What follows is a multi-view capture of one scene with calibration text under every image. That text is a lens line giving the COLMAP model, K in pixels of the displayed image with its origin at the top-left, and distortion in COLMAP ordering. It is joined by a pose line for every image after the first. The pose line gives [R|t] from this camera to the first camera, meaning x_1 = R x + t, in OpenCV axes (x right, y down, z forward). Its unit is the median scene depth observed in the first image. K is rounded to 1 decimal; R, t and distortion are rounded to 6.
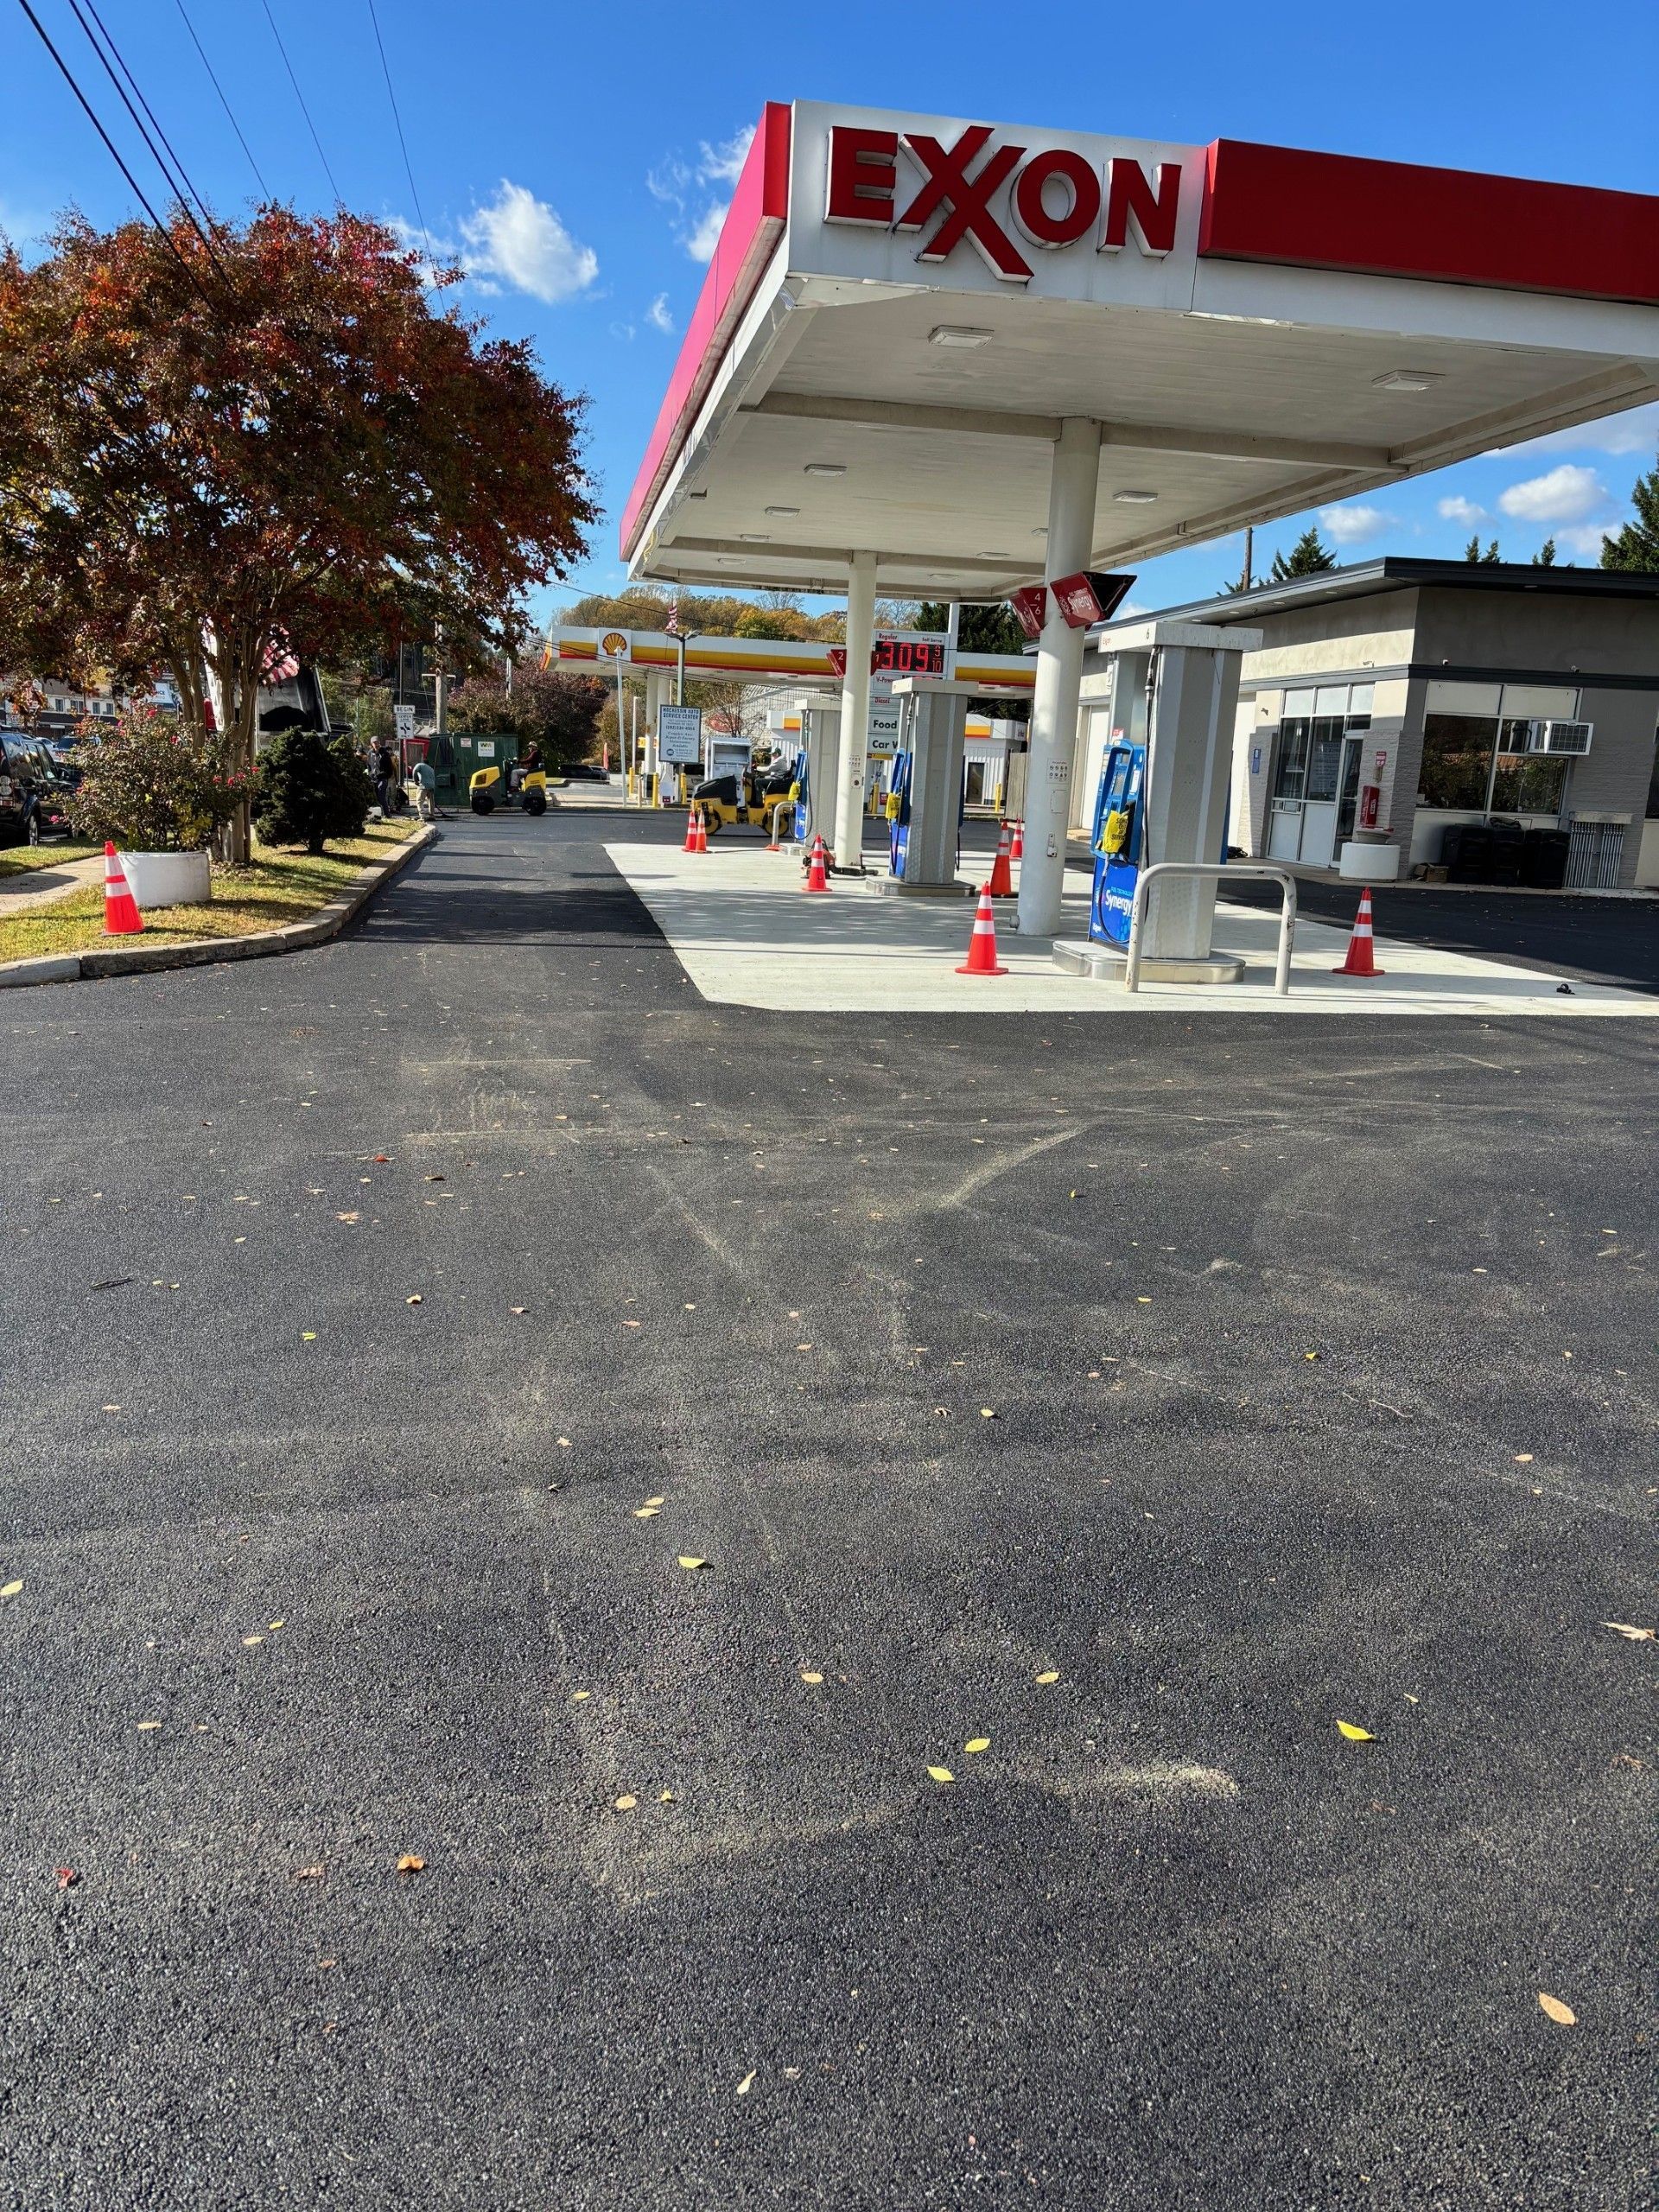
lens RADIAL K [[1690.4, 0, 799.2], [0, 1690.4, 1100.5], [0, 0, 1]] dist [0.049853, -0.049787]
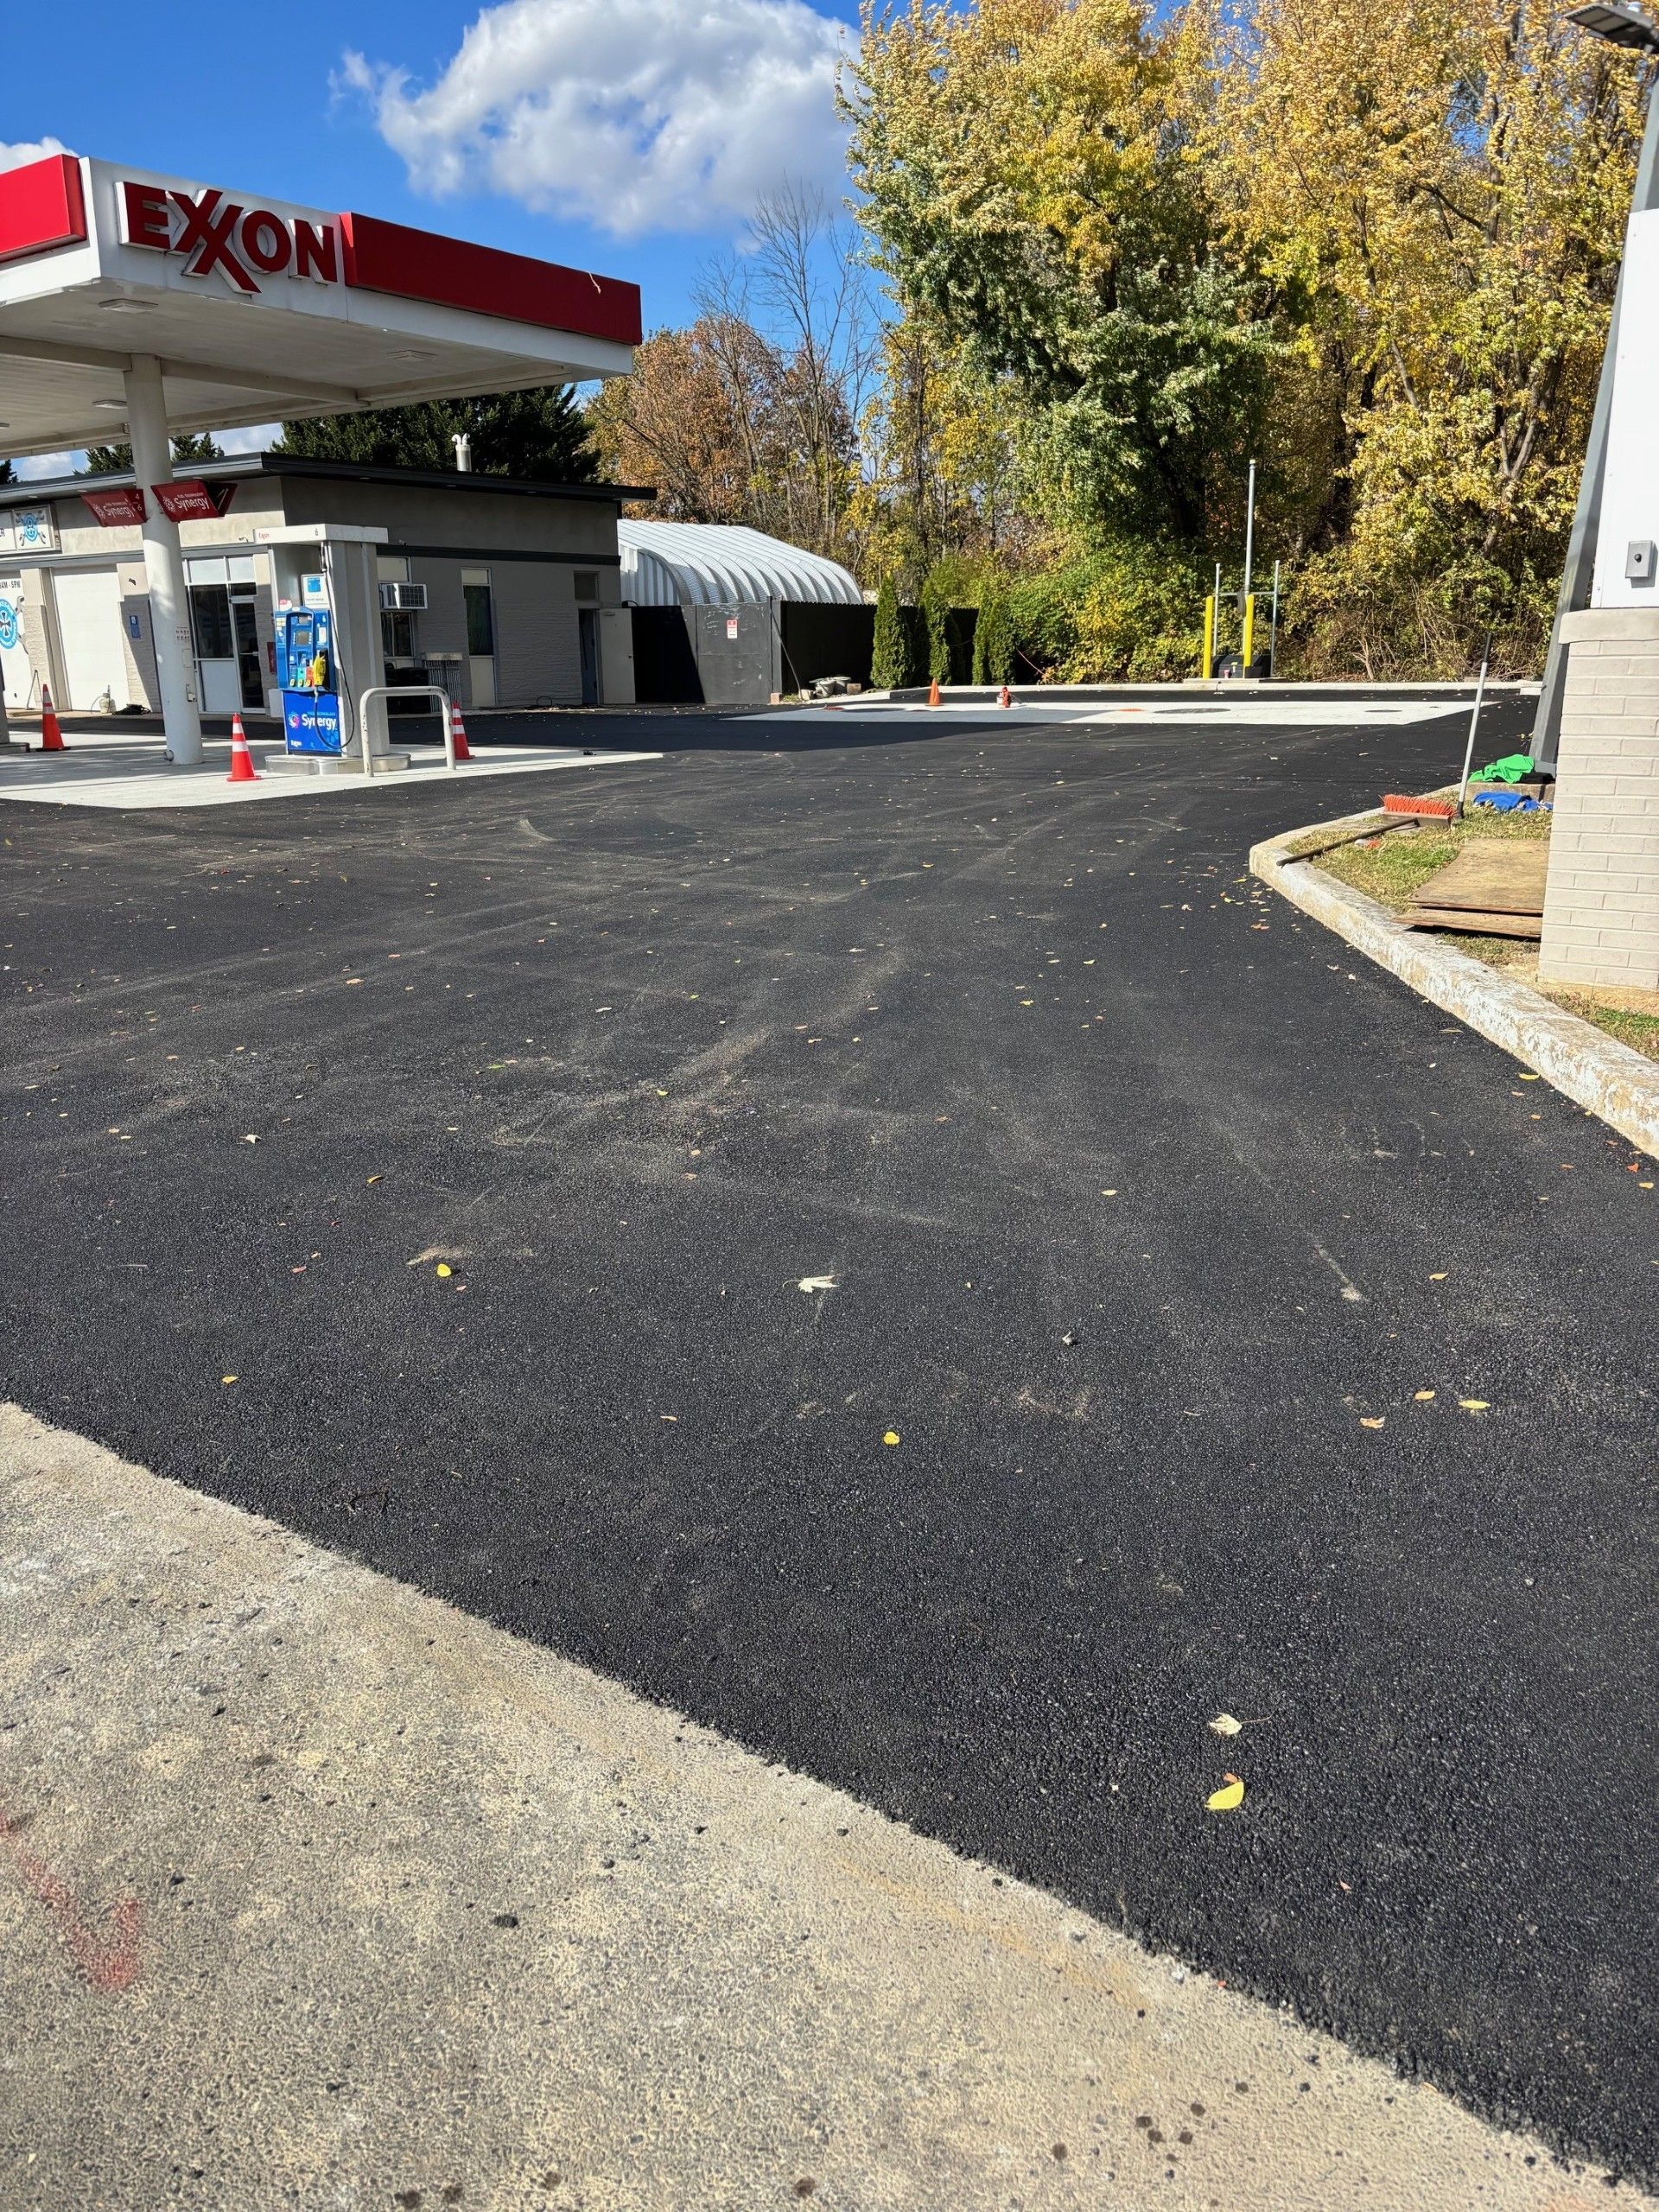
lens RADIAL K [[1639.0, 0, 836.1], [0, 1639.0, 1079.1], [0, 0, 1]] dist [0.043461, -0.046444]
pose [[0.723568, -0.231781, 0.650174, -0.522186], [0.183946, 0.972622, 0.142021, 0.064437], [-0.665292, 0.016834, 0.746394, -0.355270]]
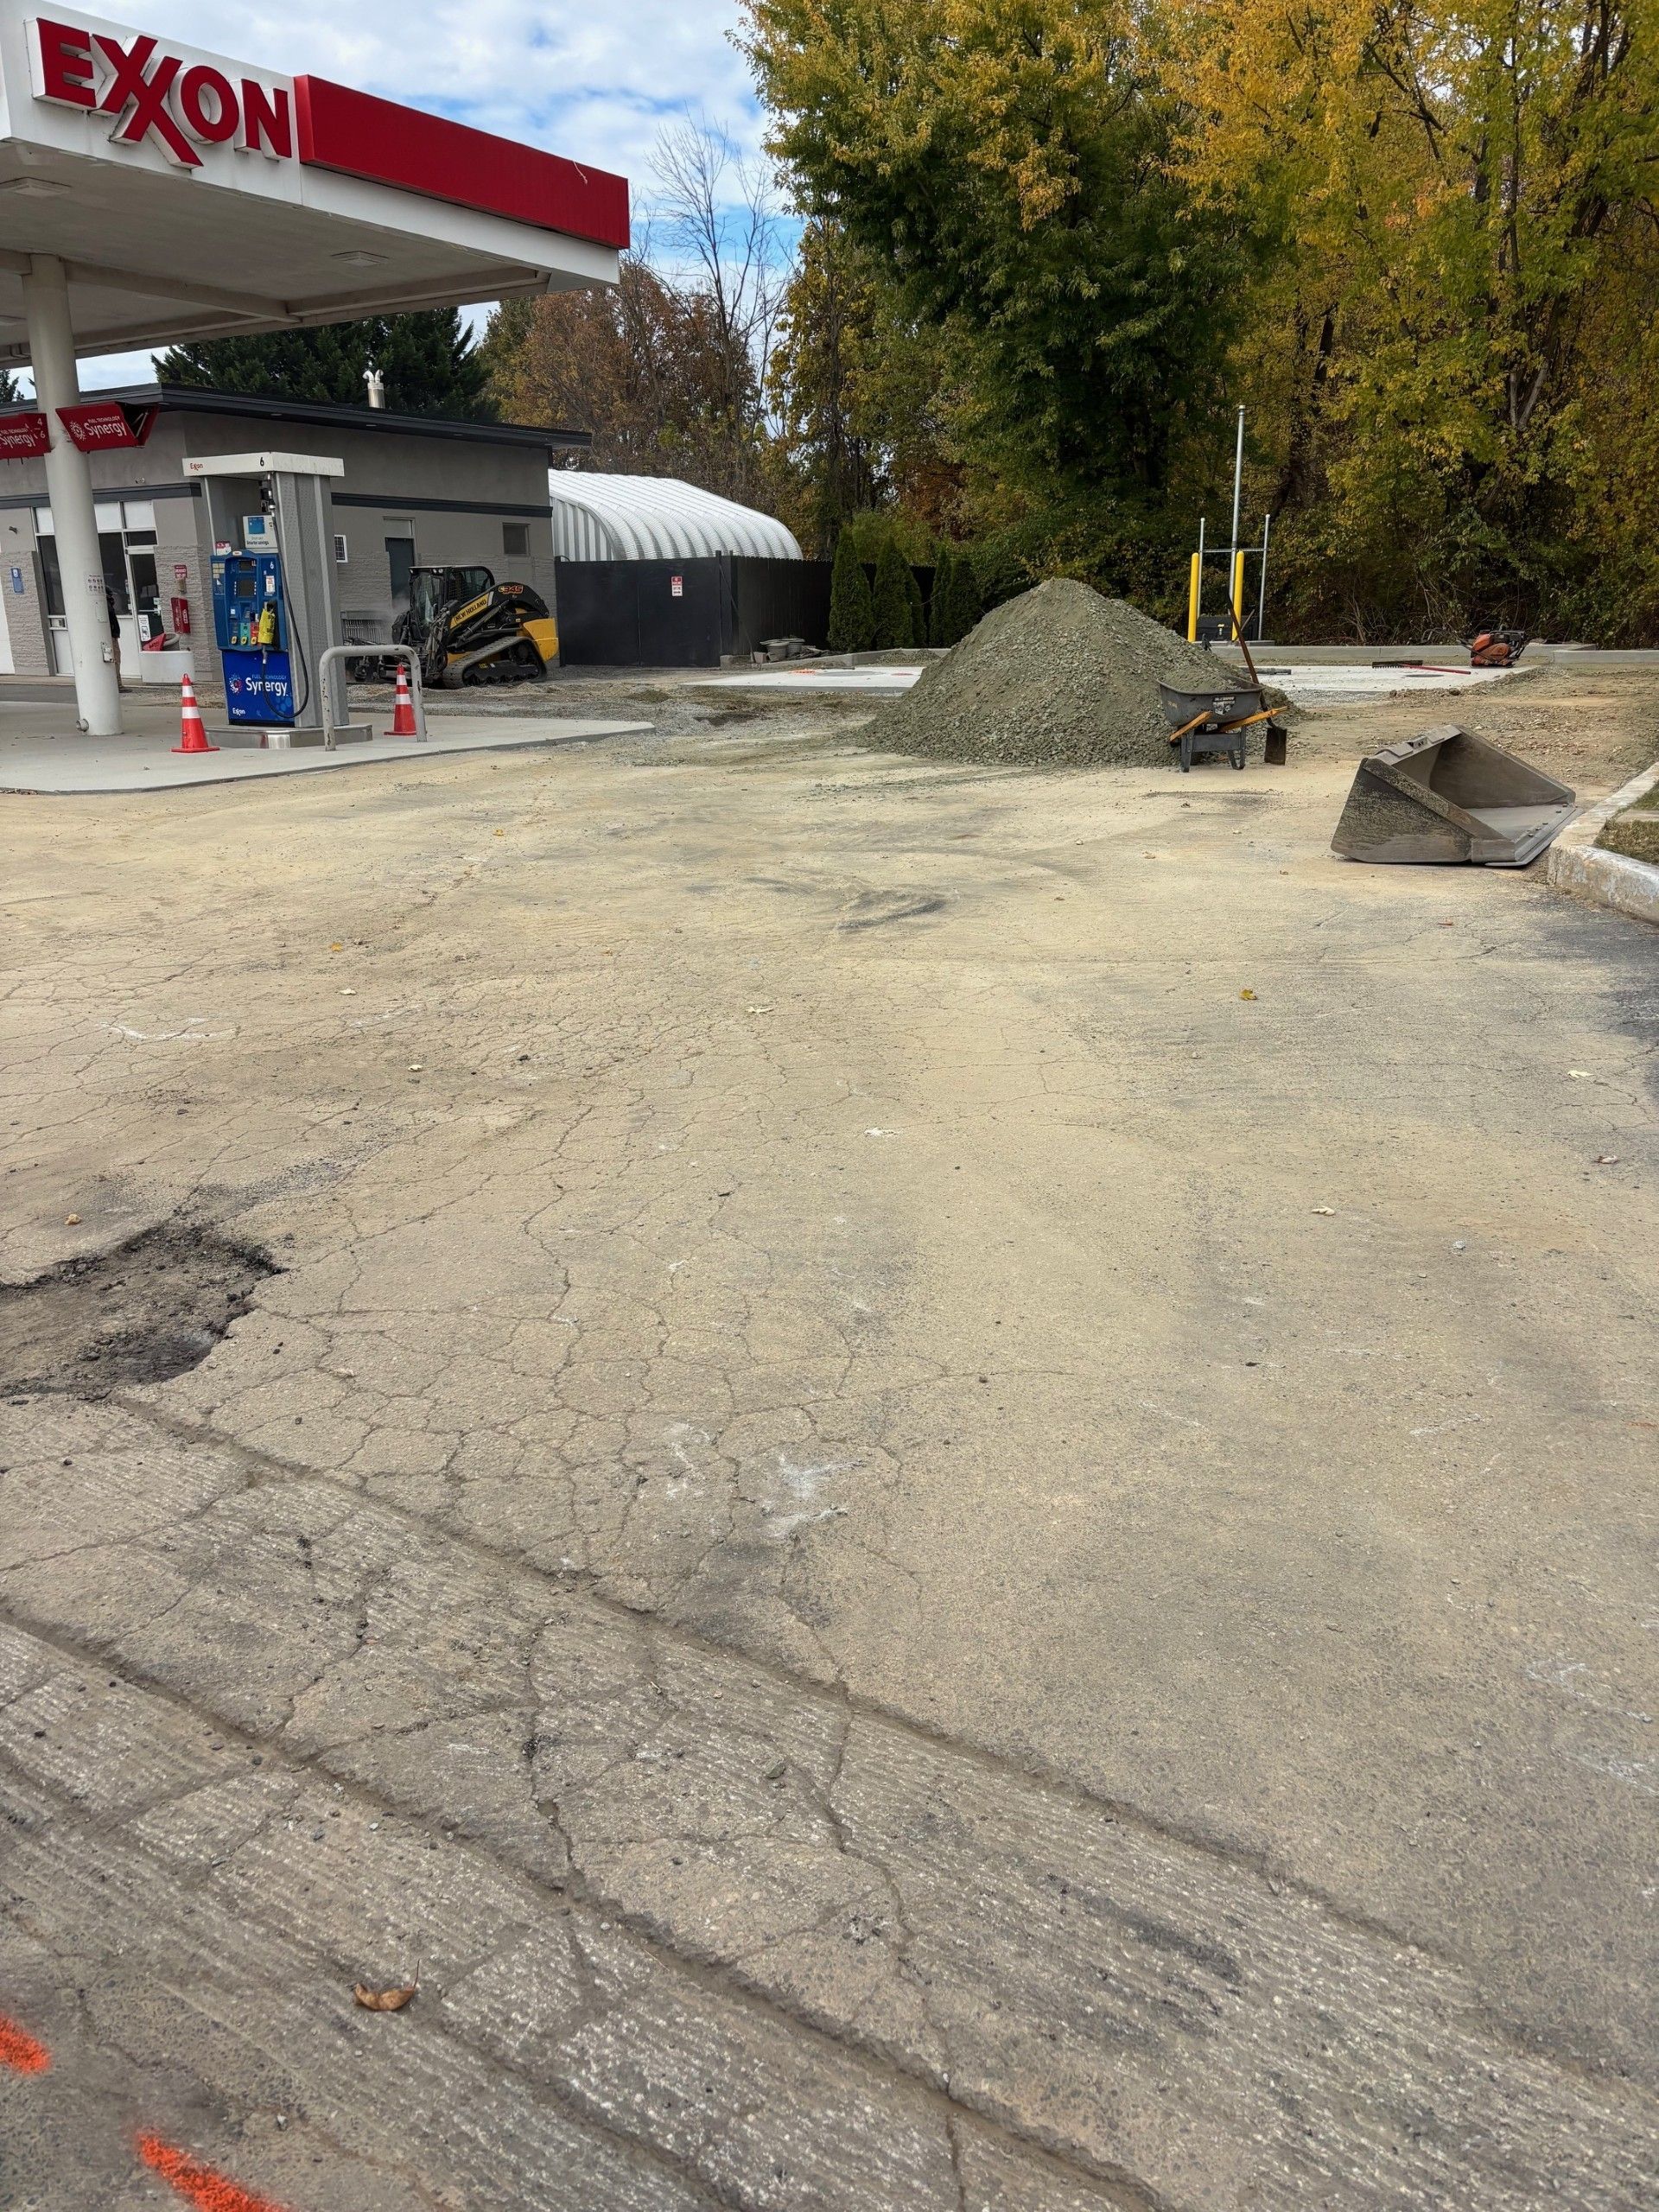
lens RADIAL K [[1690.4, 0, 799.2], [0, 1690.4, 1100.5], [0, 0, 1]] dist [0.049853, -0.049787]
pose [[0.699531, -0.251272, 0.668968, -0.490688], [0.184059, 0.967910, 0.171090, 0.037237], [-0.690492, 0.003447, 0.723332, -0.175919]]
